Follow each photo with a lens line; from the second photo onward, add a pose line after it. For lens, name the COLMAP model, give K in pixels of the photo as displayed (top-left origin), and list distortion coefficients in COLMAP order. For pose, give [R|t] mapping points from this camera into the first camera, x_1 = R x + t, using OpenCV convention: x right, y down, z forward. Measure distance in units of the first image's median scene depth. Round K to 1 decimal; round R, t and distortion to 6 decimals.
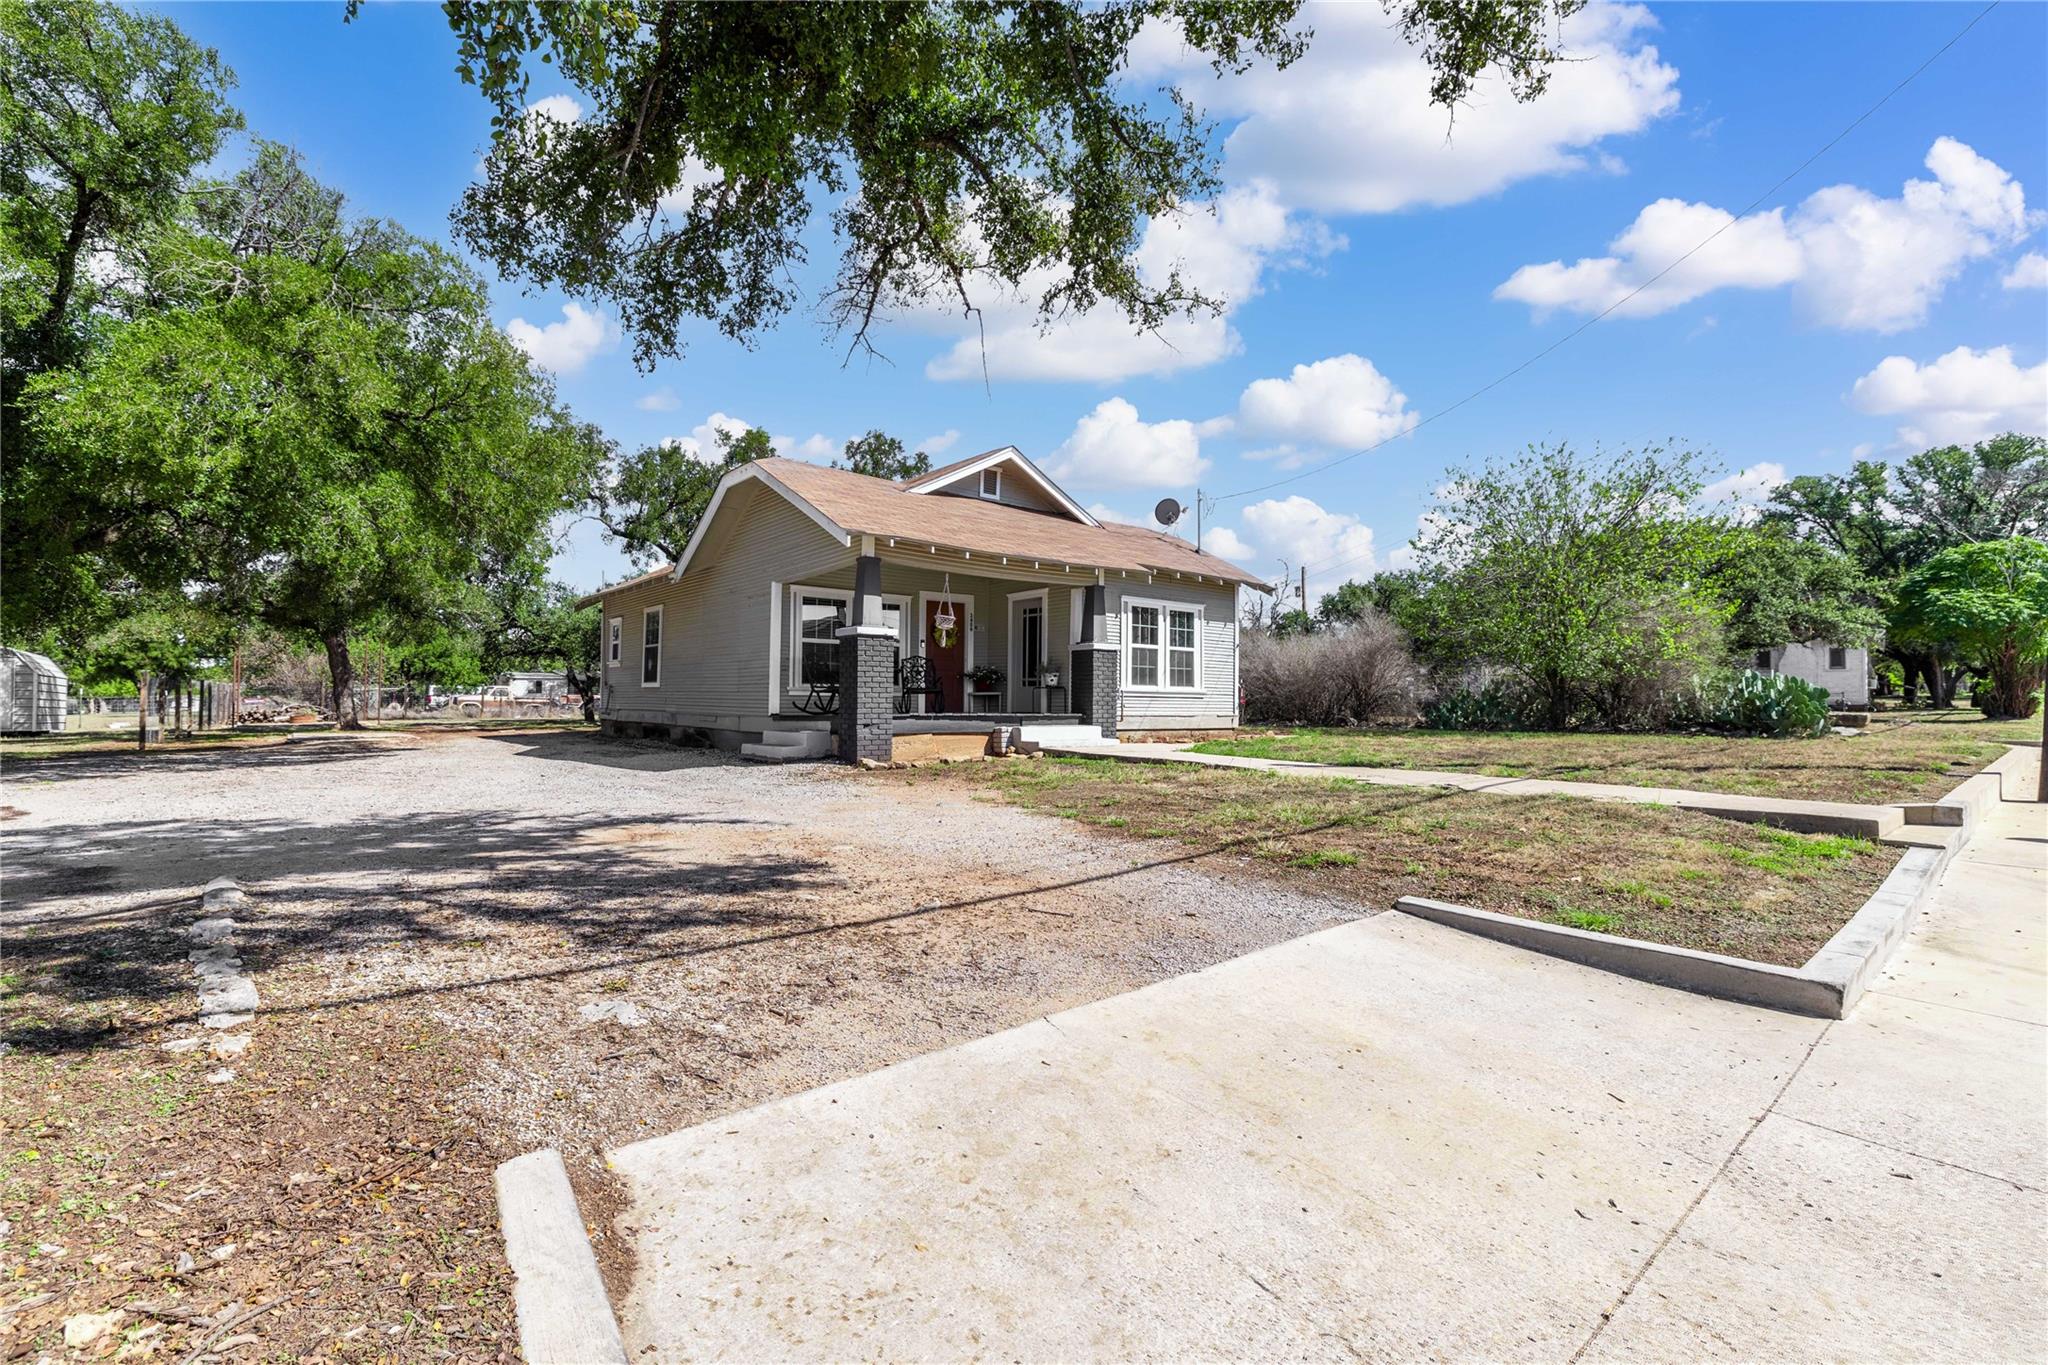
lens RADIAL K [[892.7, 0, 1026.8], [0, 892.7, 674.9], [0, 0, 1]] dist [-0.001616, -0.000072]
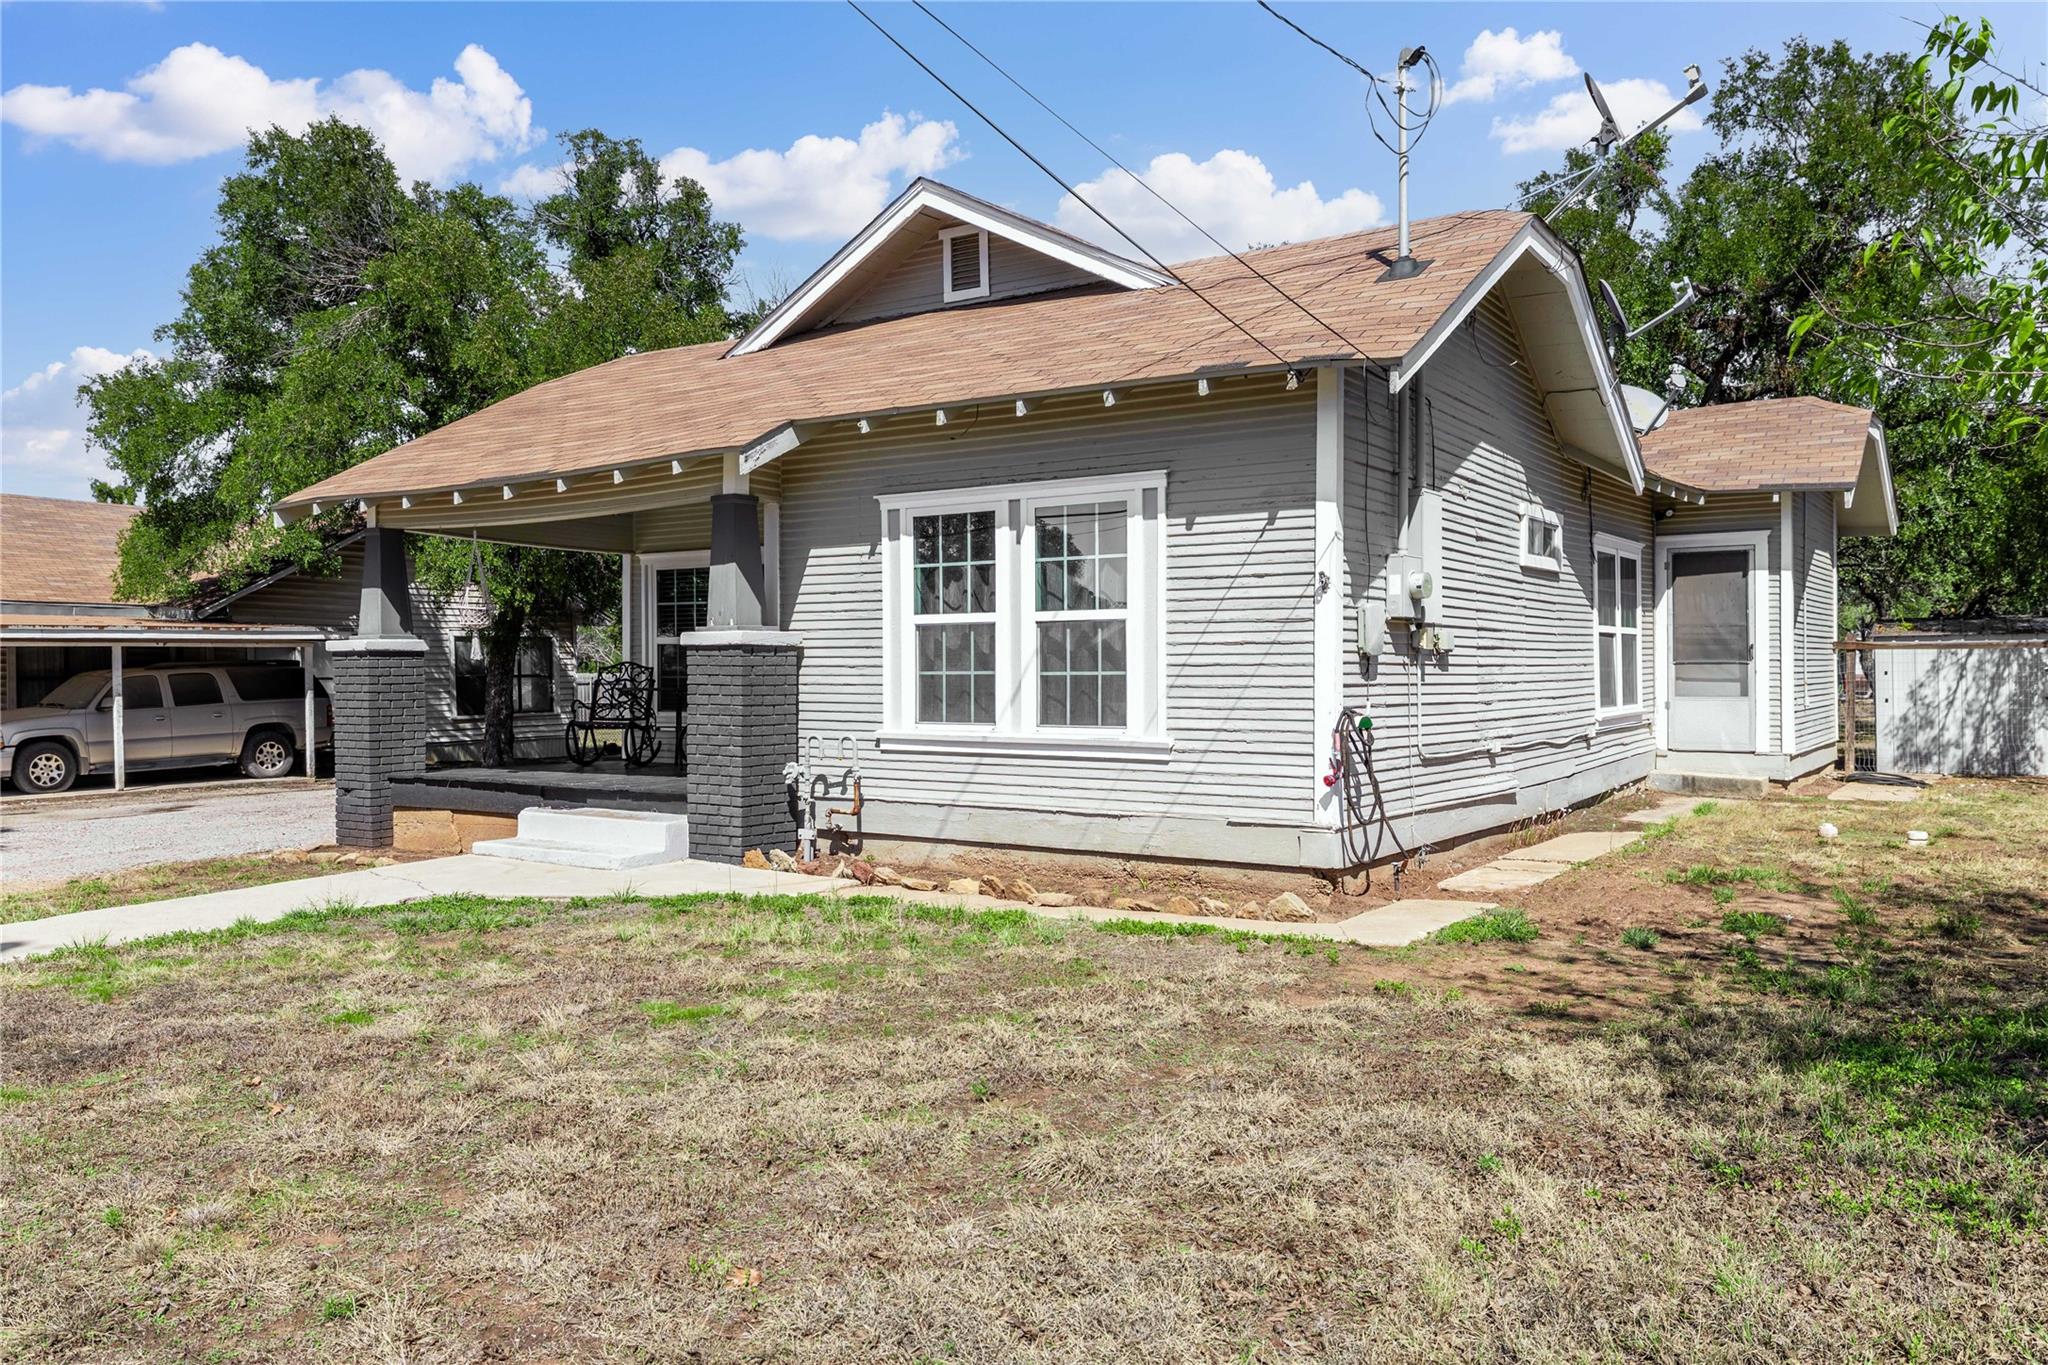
lens RADIAL K [[1561.1, 0, 1021.1], [0, 1561.1, 677.5], [0, 0, 1]] dist [0.001769, -0.000846]
pose [[0.273303, -0.002188, -0.961926, 0.774648], [0.039469, 0.999181, 0.008941, -0.012396], [0.961118, -0.040410, 0.273165, 0.855024]]
